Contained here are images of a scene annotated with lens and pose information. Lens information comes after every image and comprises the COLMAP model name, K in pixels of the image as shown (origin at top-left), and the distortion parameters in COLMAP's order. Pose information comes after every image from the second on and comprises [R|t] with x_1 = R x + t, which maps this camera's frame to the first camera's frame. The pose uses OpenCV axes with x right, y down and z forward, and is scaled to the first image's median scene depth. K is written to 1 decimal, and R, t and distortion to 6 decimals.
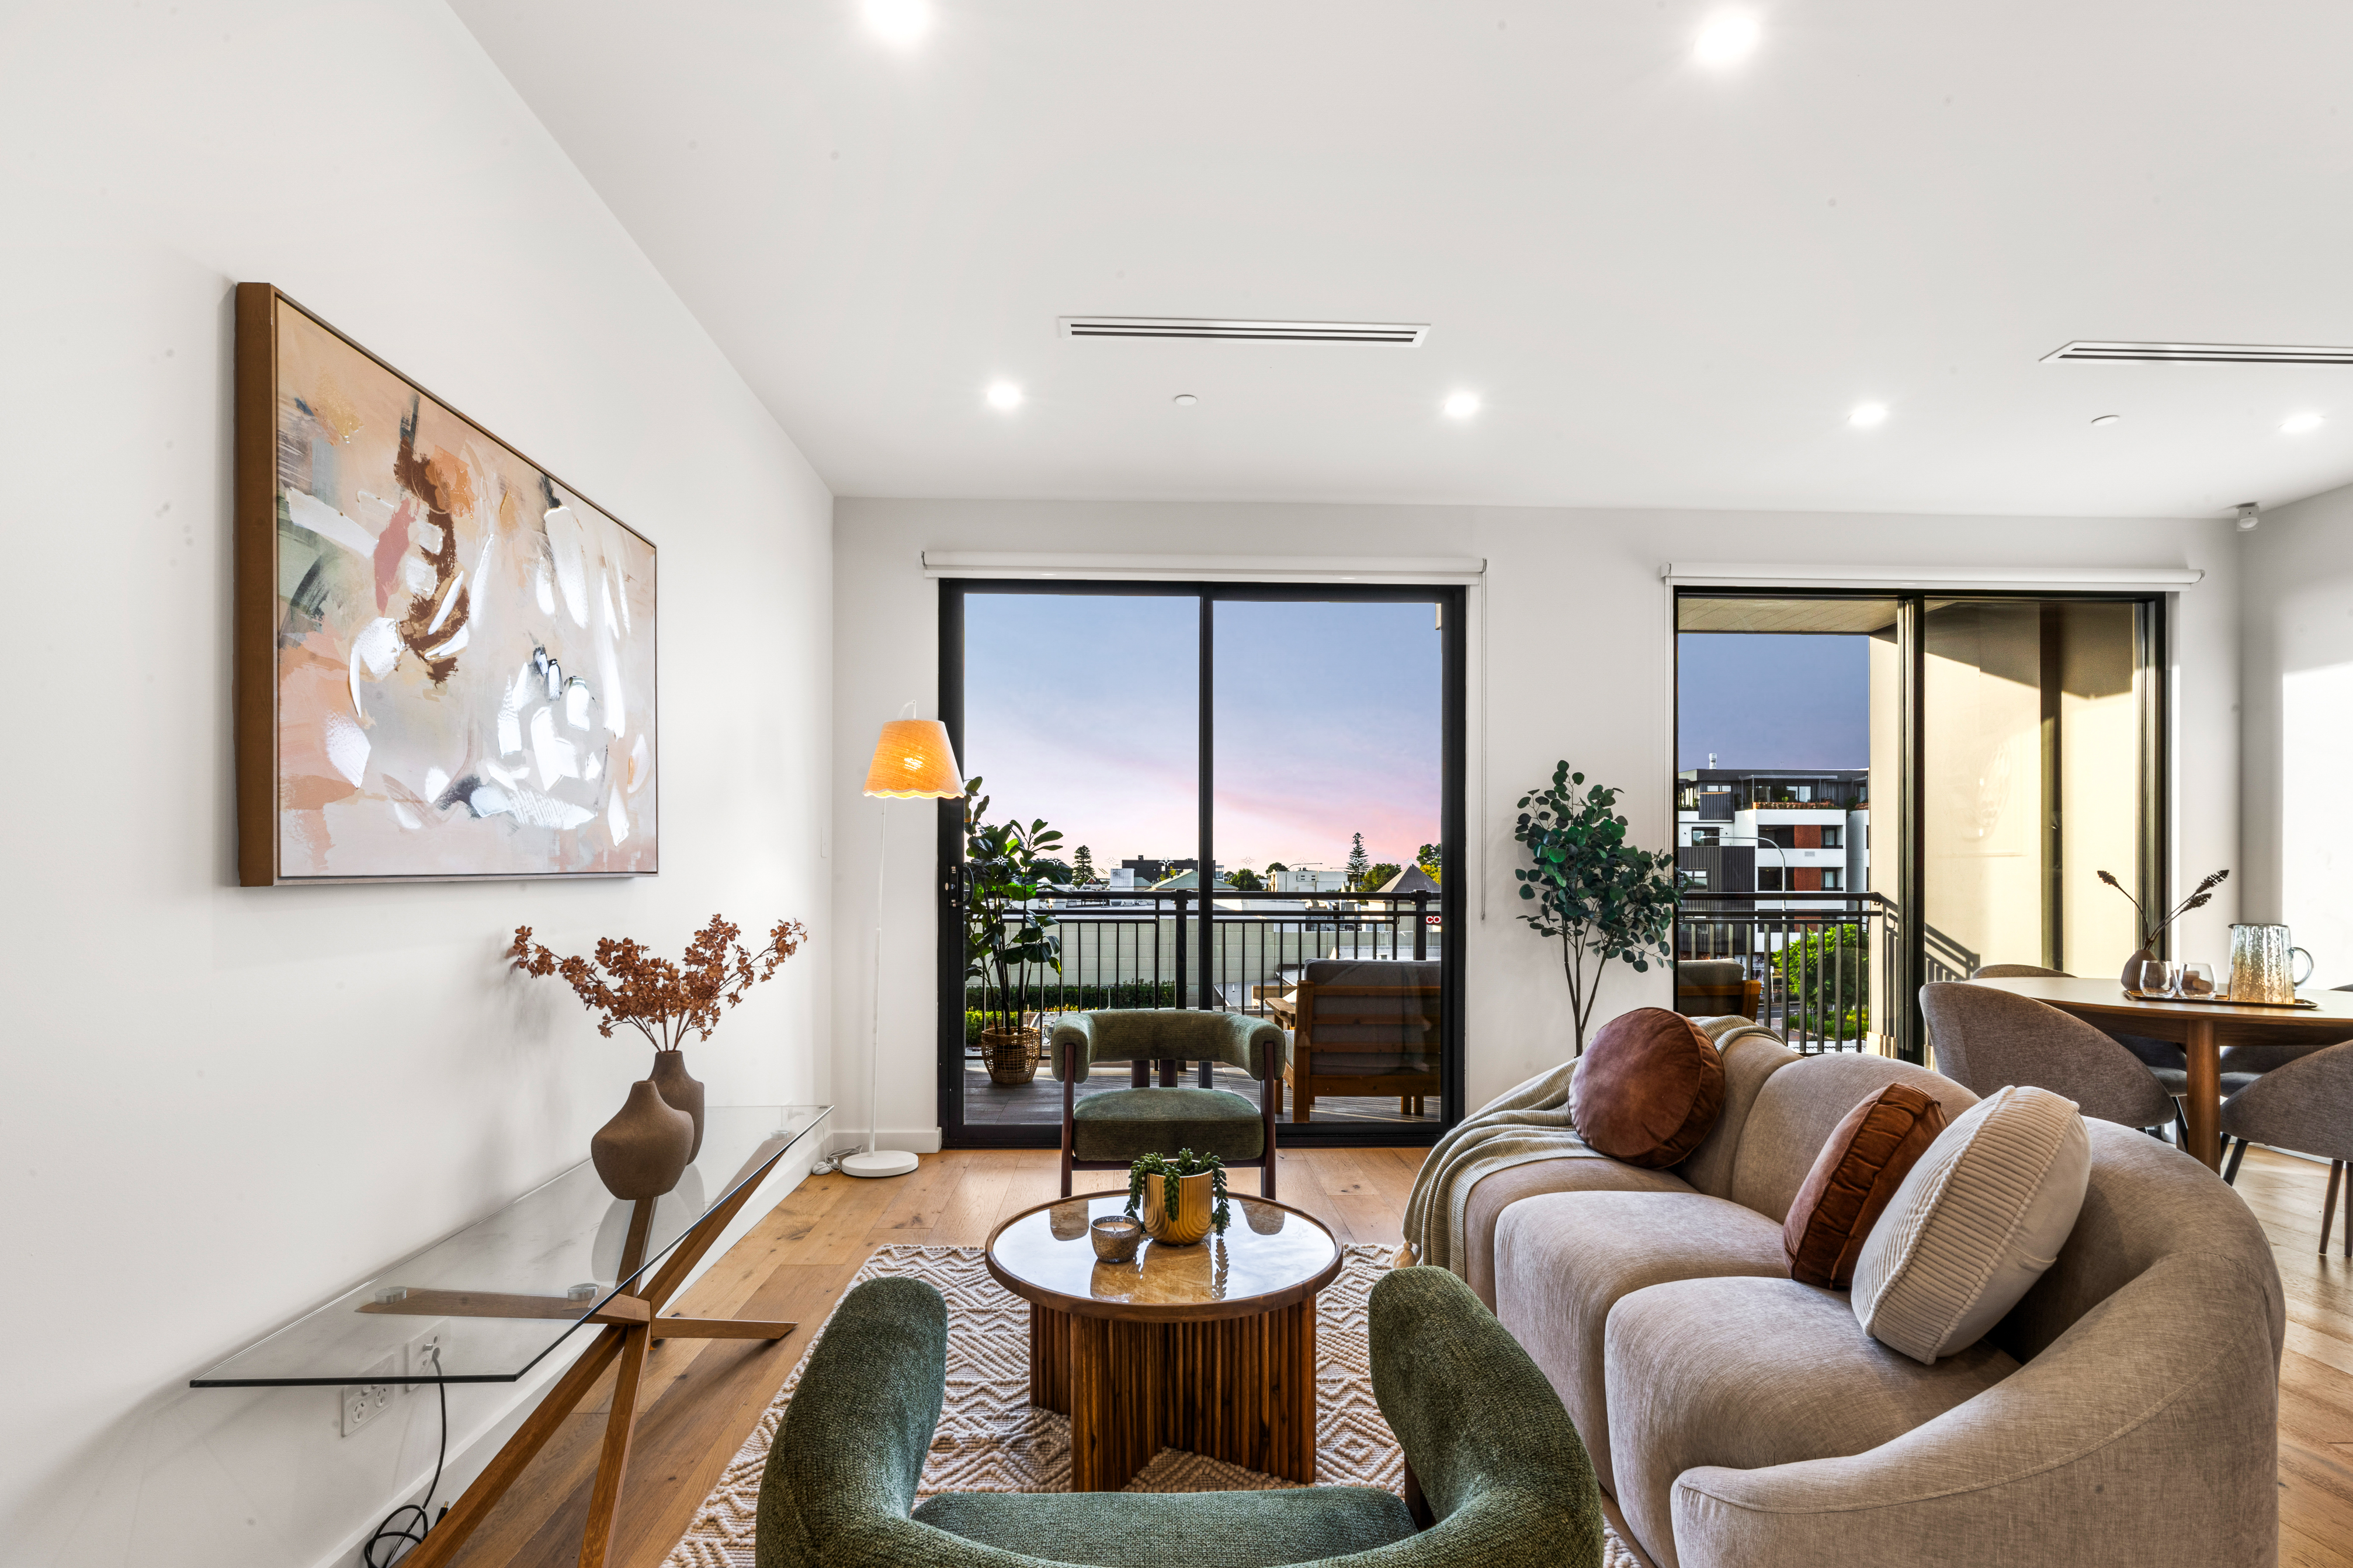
lens RADIAL K [[1102.7, 0, 1175.1], [0, 1102.7, 874.0], [0, 0, 1]] dist [0.000250, 0.000113]
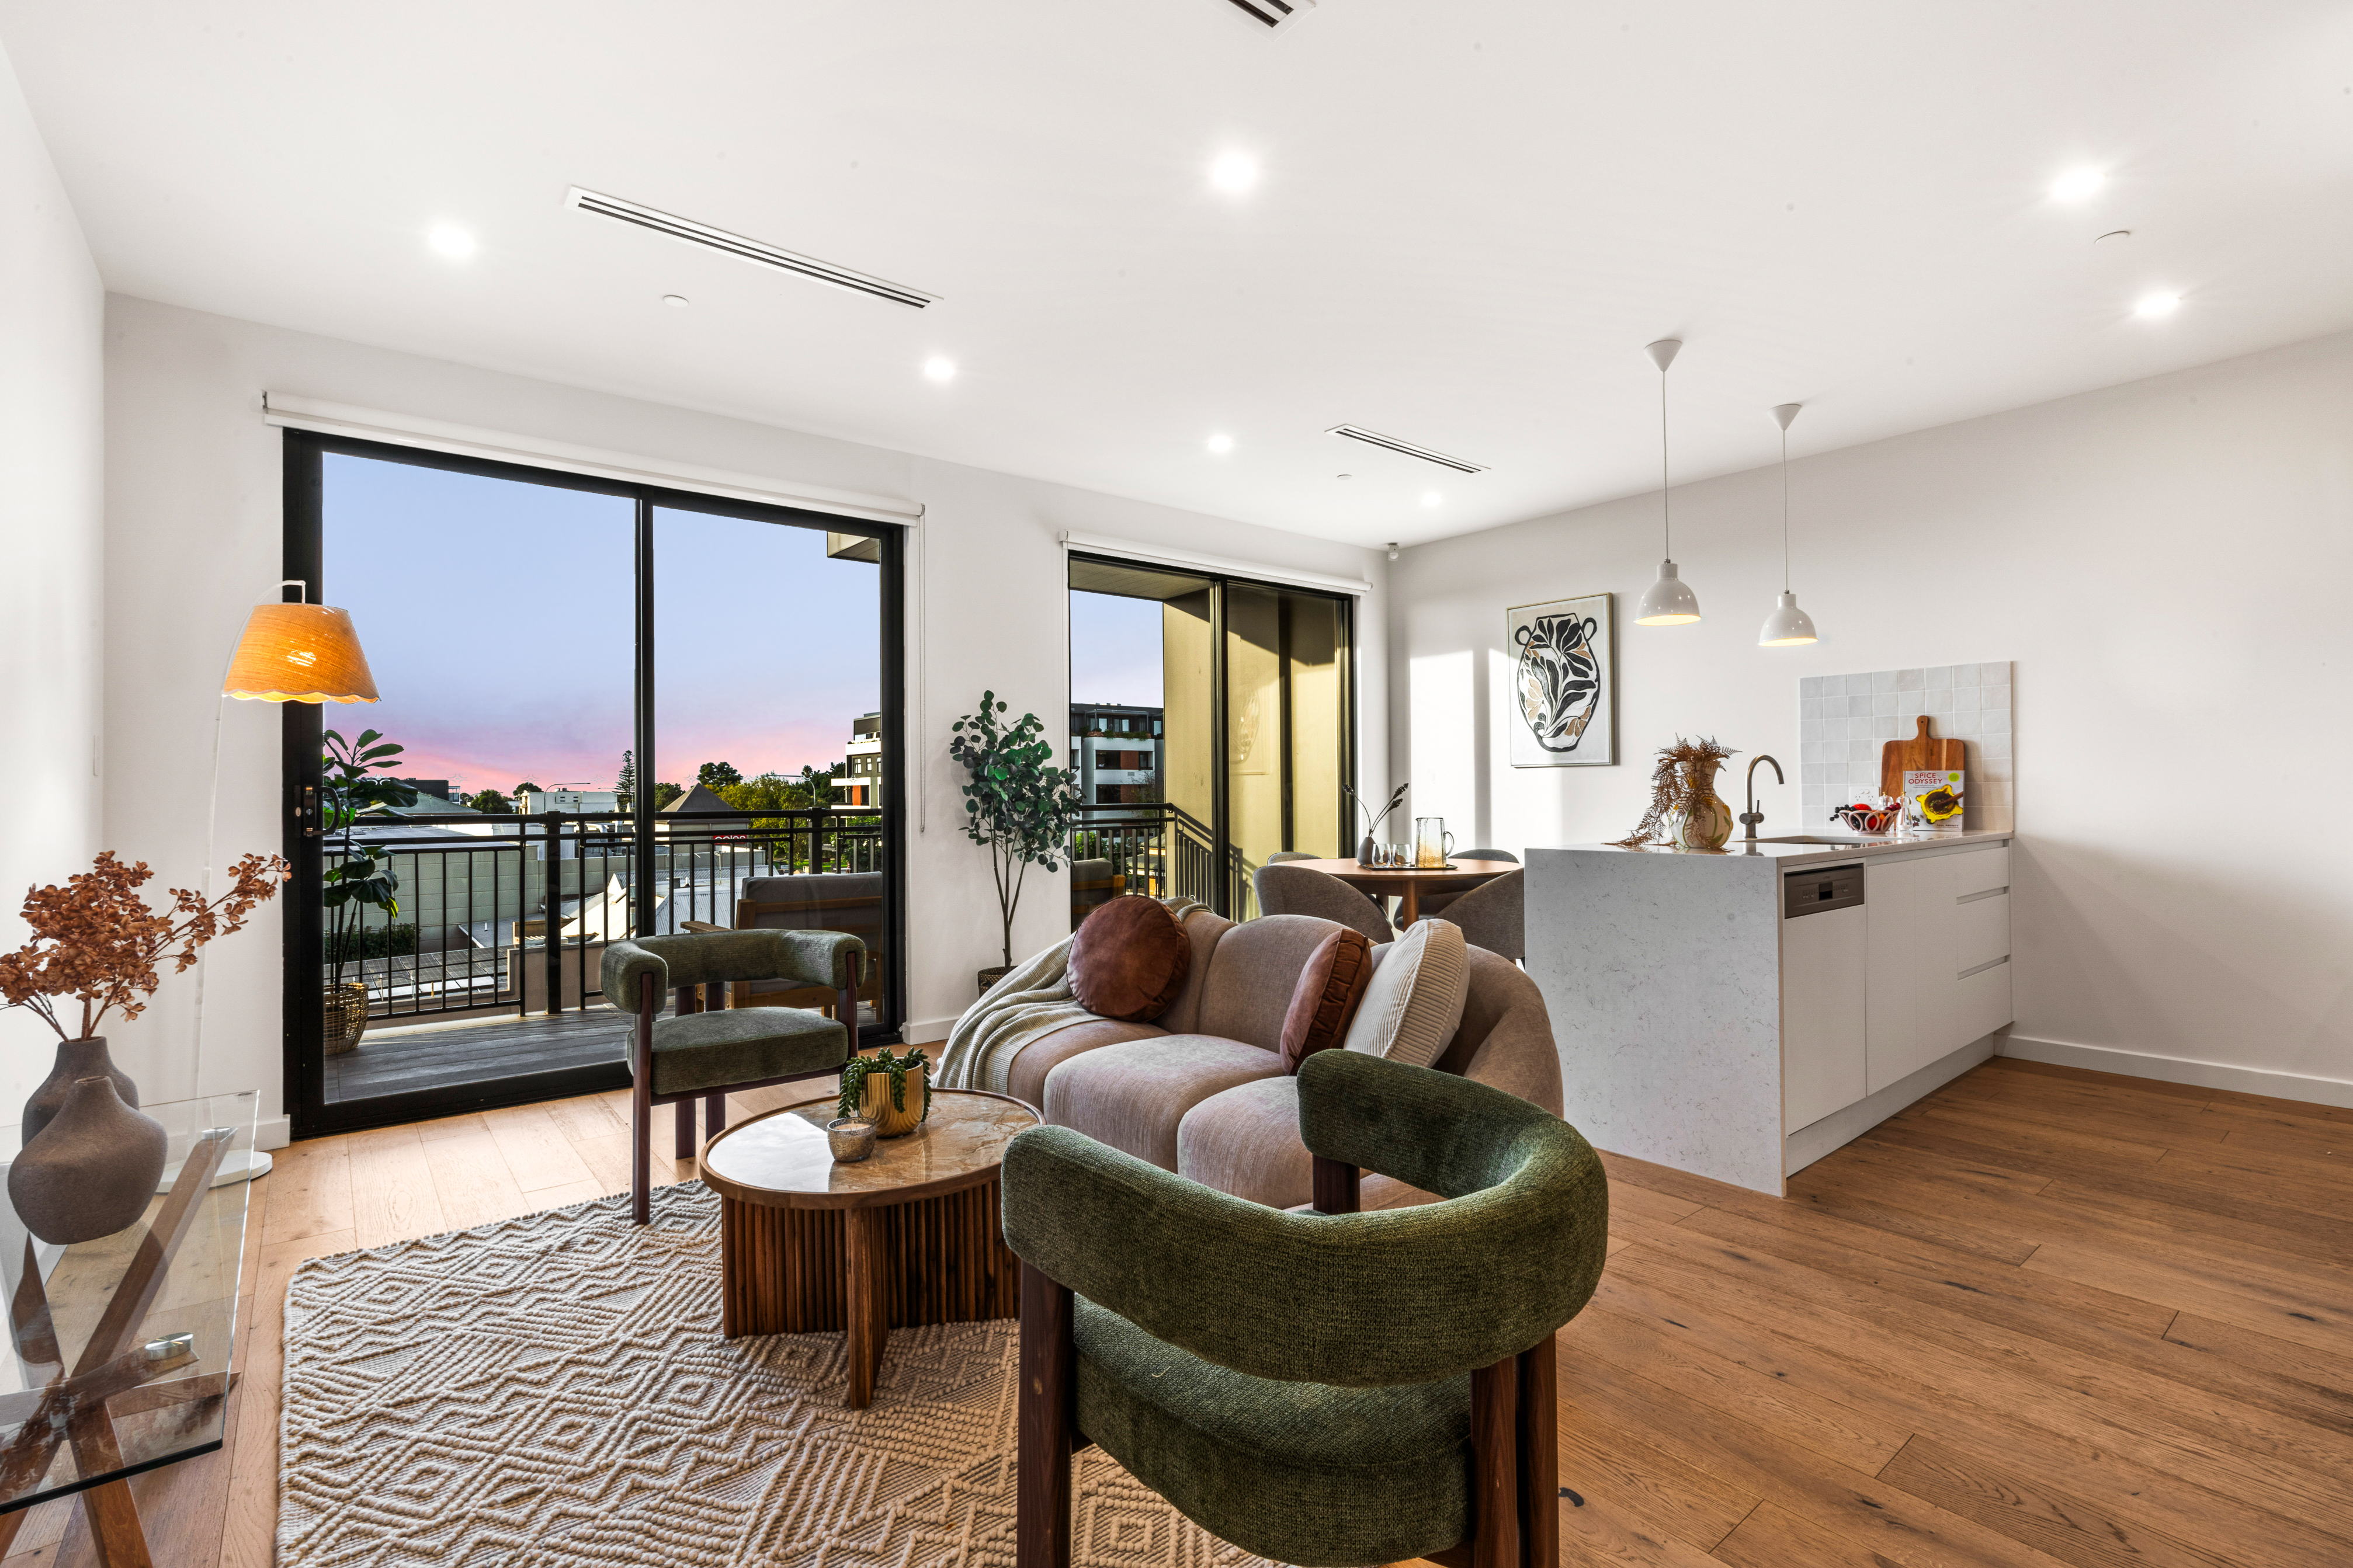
lens RADIAL K [[1067.1, 0, 1176.5], [0, 1067.1, 784.0], [0, 0, 1]] dist [-0.000729, 0.000088]
pose [[0.802152, -0.004673, 0.597102, -0.154397], [0.009283, 0.999946, -0.004646, 0.000703], [-0.597048, 0.009270, 0.802152, -0.002899]]
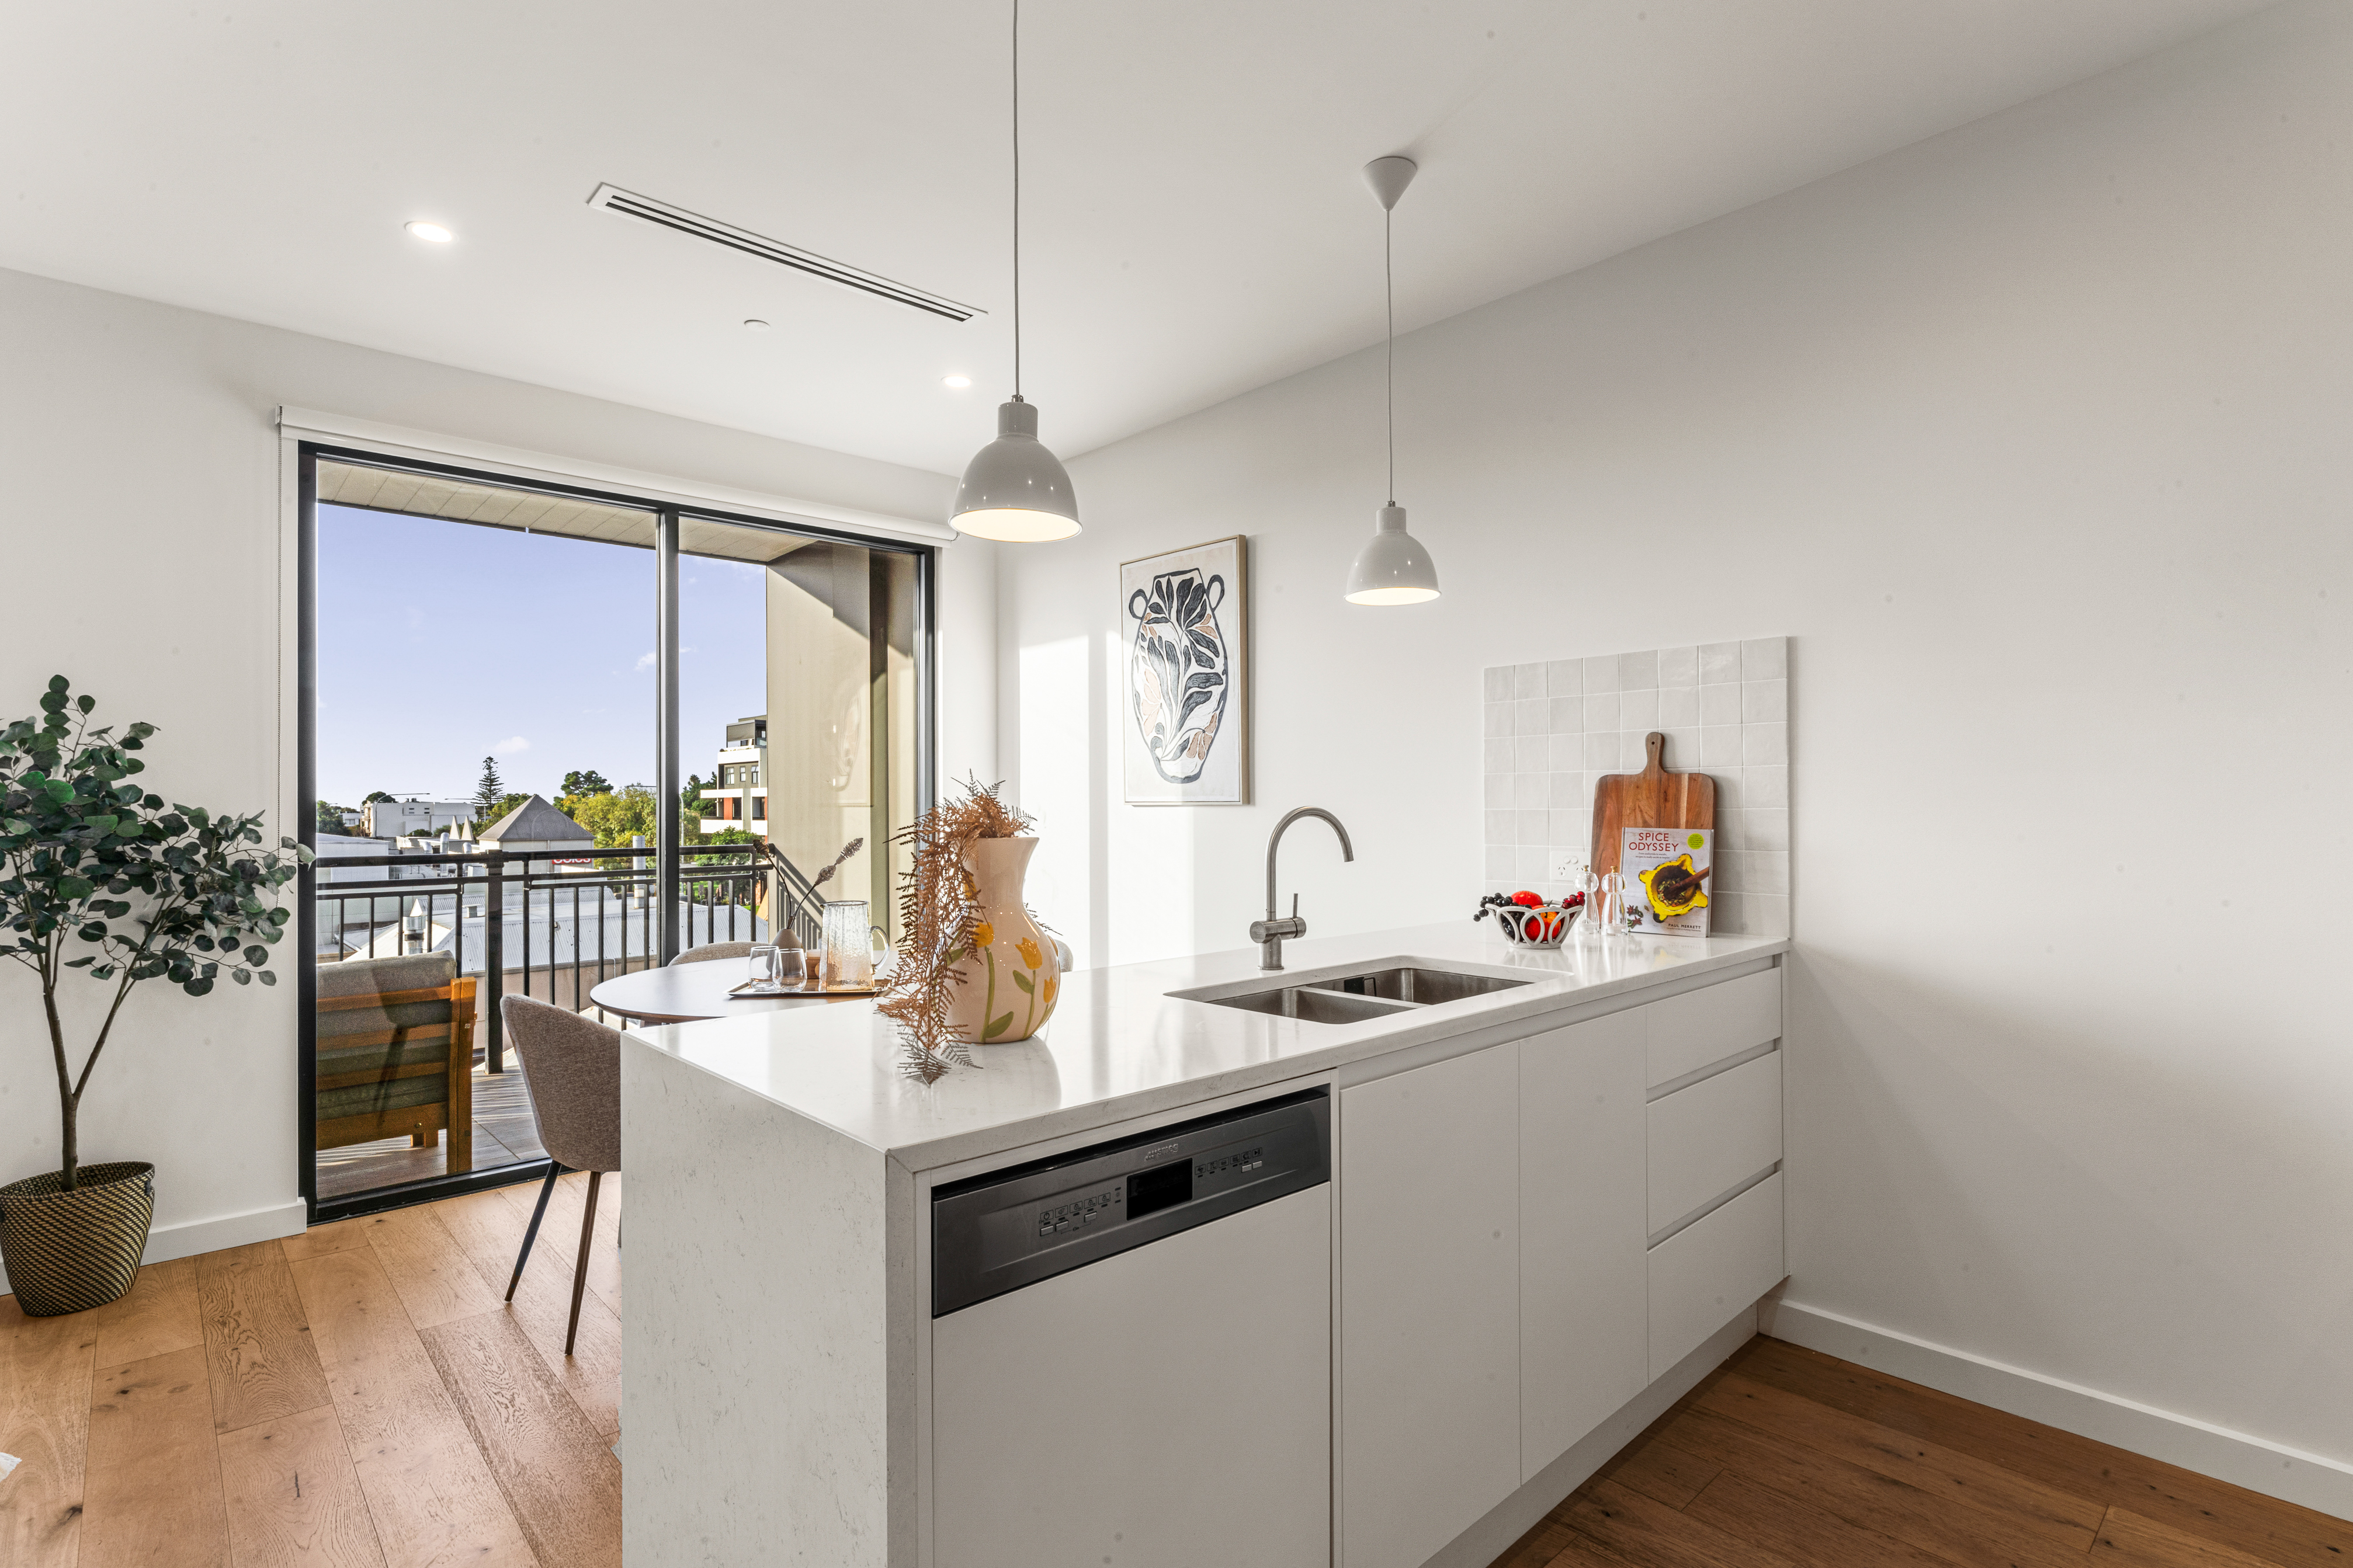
lens RADIAL K [[1125.8, 0, 1179.9], [0, 1125.8, 796.7], [0, 0, 1]] dist [-0.001409, -0.000156]
pose [[0.762478, -0.002414, 0.647009, 0.428165], [0.005828, 0.999978, -0.003137, -0.026827], [-0.646987, 0.006163, 0.762476, 0.084494]]
